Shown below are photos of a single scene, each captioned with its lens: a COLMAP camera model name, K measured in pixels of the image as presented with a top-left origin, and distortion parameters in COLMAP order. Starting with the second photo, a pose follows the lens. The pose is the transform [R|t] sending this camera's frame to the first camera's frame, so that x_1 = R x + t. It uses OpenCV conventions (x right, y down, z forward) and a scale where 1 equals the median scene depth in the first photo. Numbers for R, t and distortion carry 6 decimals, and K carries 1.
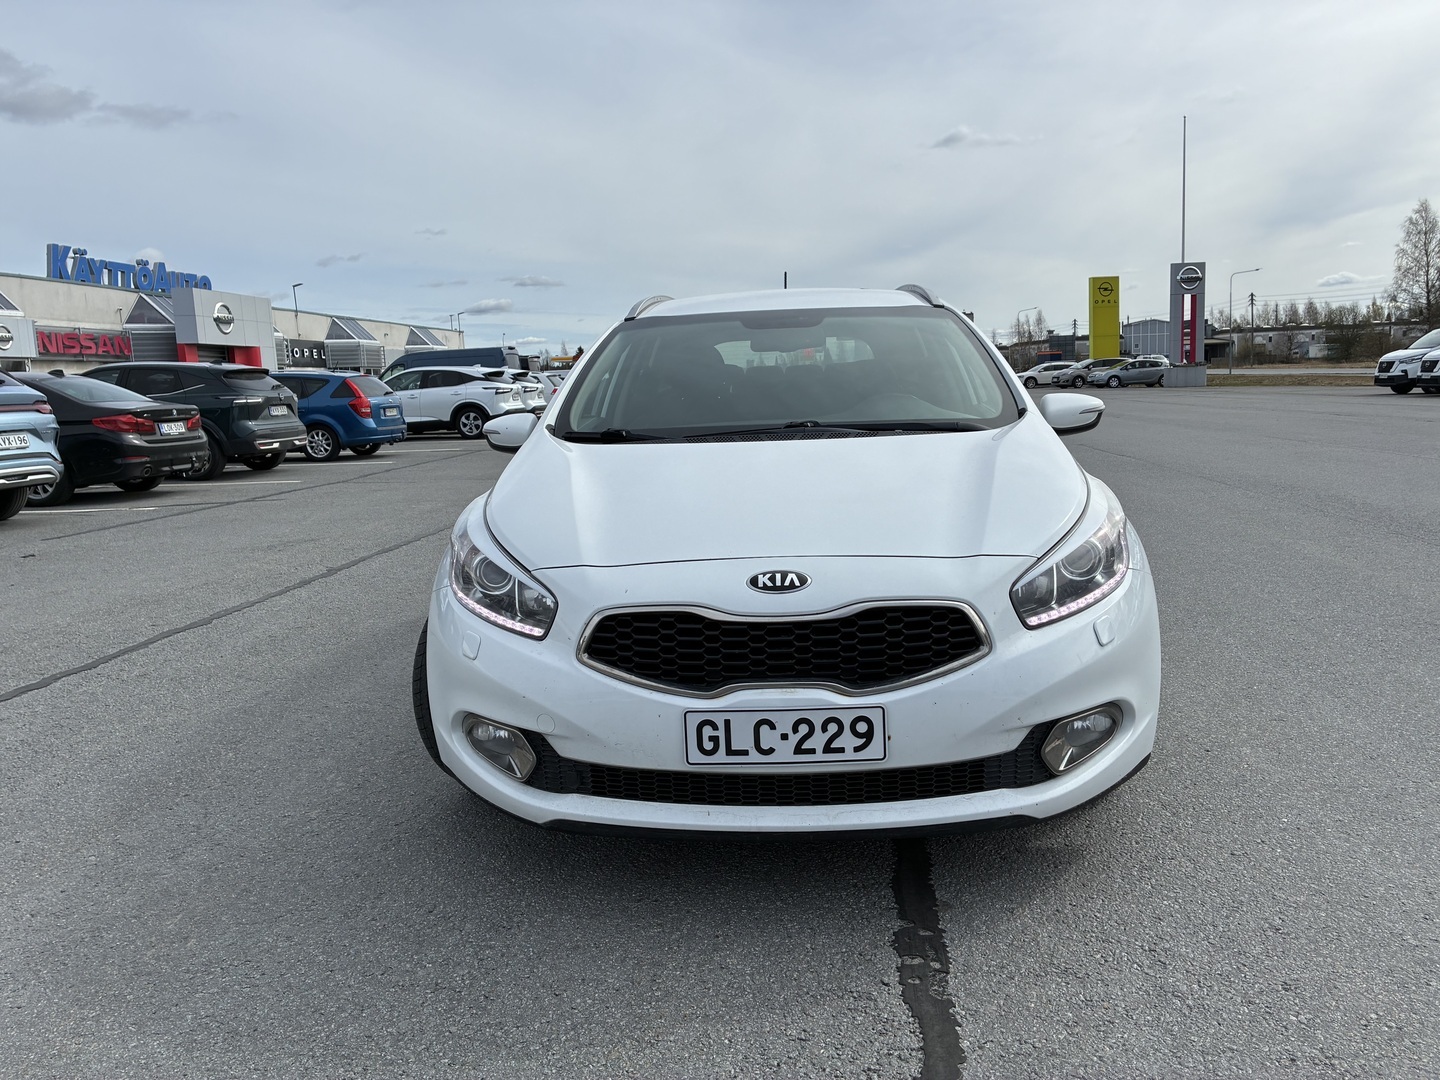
lens RADIAL K [[1116.7, 0, 708.2], [0, 1116.7, 553.4], [0, 0, 1]] dist [0.059761, -0.083526]
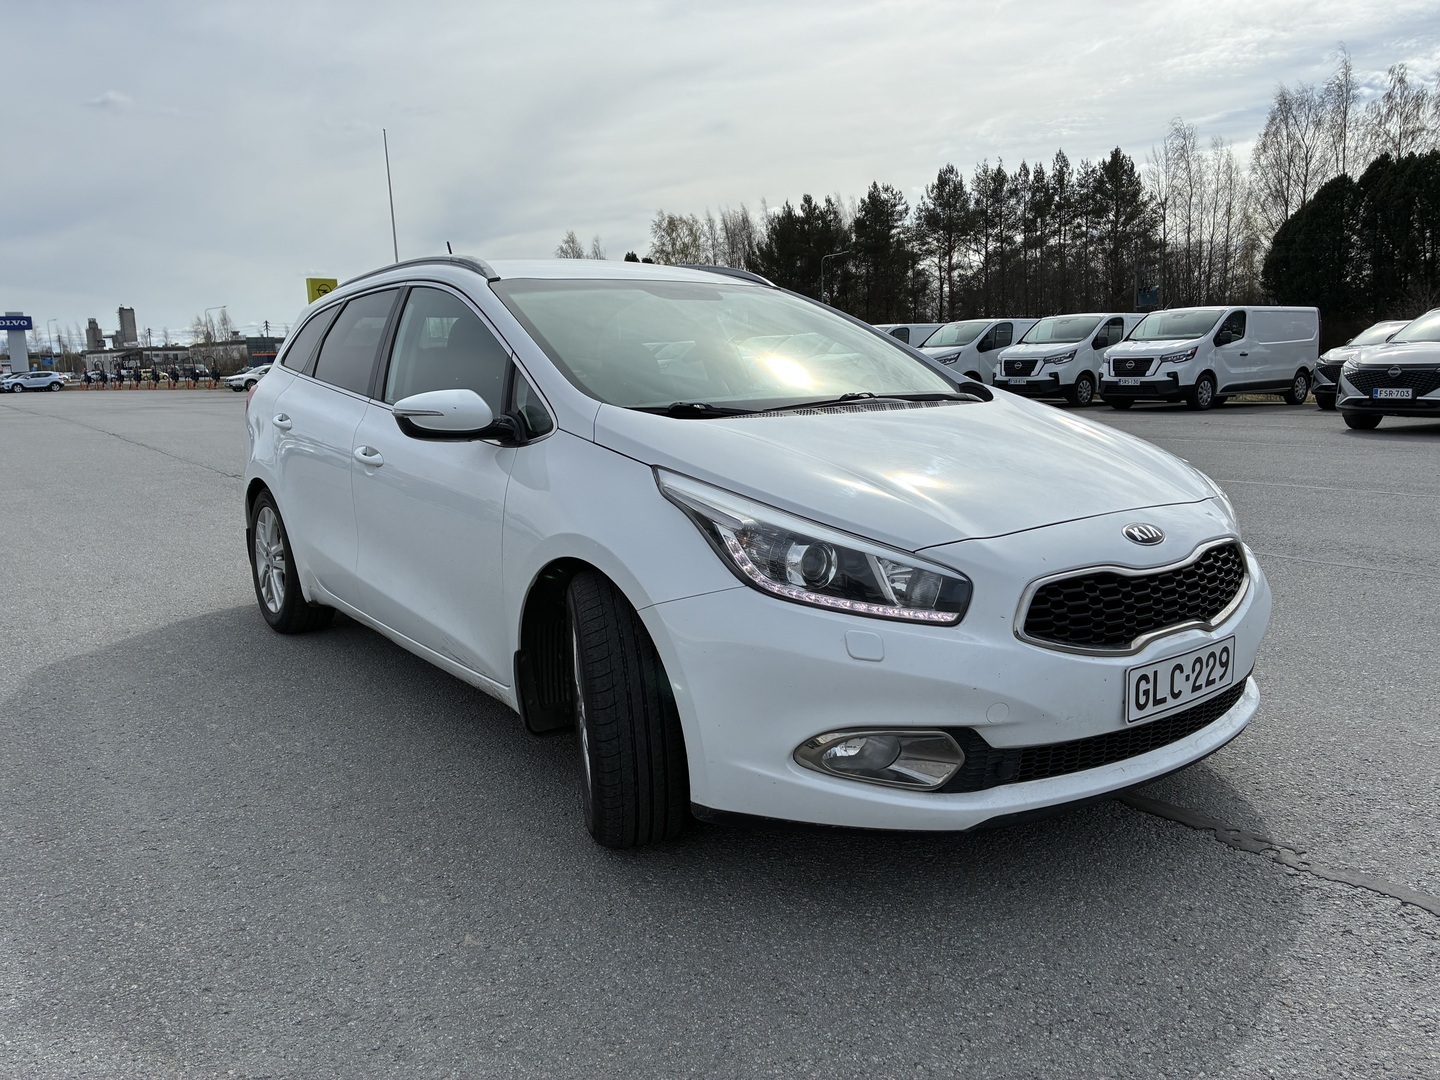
lens RADIAL K [[1116.7, 0, 725.1], [0, 1116.7, 542.6], [0, 0, 1]] dist [0.059761, -0.083526]
pose [[0.757541, -0.088141, 0.646809, -0.129825], [0.096891, 0.995049, 0.022117, -0.003951], [-0.645557, 0.045916, 0.762331, 0.064797]]
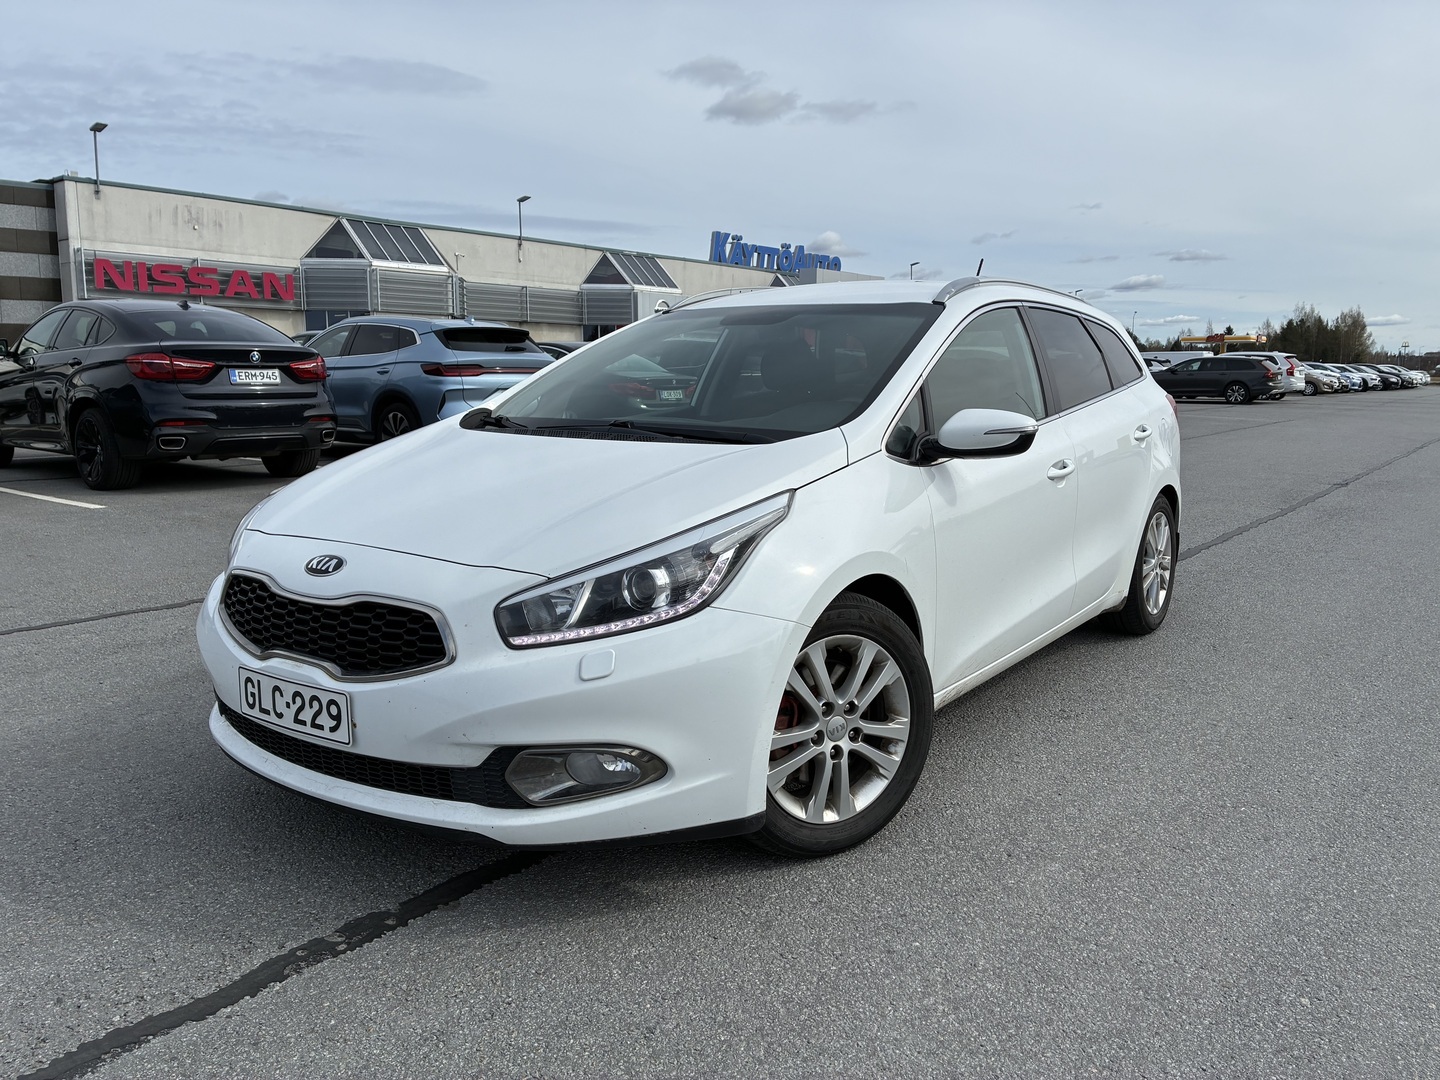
lens RADIAL K [[1116.7, 0, 721.9], [0, 1116.7, 539.4], [0, 0, 1]] dist [0.059761, -0.083526]
pose [[0.844526, 0.121980, -0.521437, 0.136453], [-0.117383, 0.992199, 0.041990, -0.013014], [0.522491, 0.025746, 0.852256, 0.038417]]
